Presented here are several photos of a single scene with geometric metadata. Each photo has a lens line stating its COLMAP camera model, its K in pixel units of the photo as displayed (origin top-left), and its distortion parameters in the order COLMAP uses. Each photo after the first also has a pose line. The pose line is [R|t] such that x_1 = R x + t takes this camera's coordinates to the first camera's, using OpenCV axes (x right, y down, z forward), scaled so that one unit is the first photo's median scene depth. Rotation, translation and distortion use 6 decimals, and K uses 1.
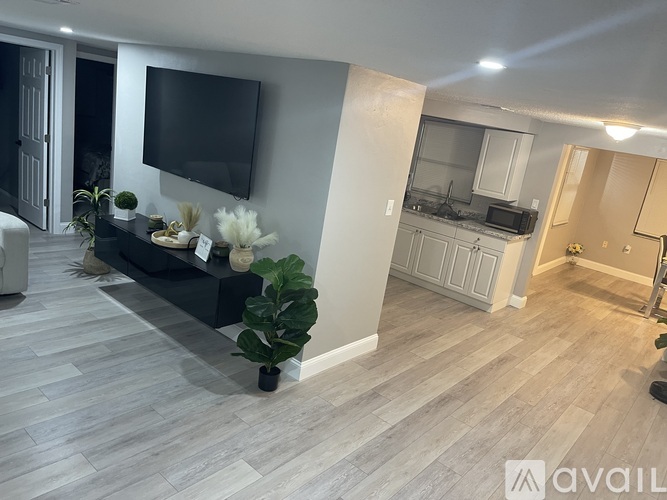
lens RADIAL K [[503.3, 0, 336.5], [0, 503.3, 250.6], [0, 0, 1]] dist [0.042313, -0.056948]
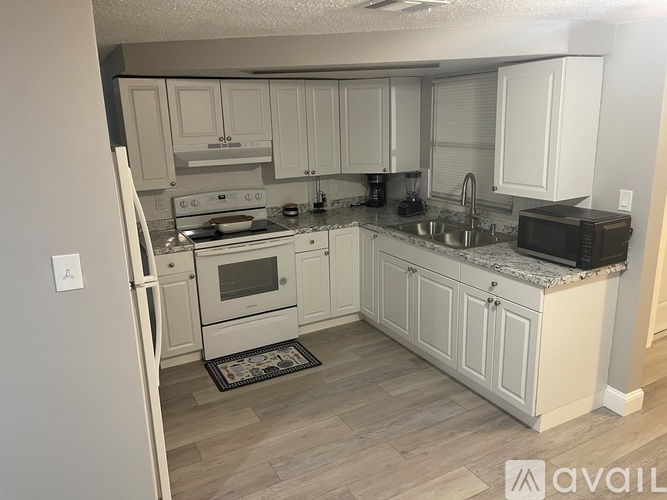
lens RADIAL K [[503.3, 0, 344.4], [0, 503.3, 236.0], [0, 0, 1]] dist [0.042313, -0.056948]
pose [[0.916943, -0.090705, -0.388572, 0.500192], [0.071609, 0.995417, -0.063382, -0.070934], [0.392540, 0.030293, 0.919236, 0.690928]]
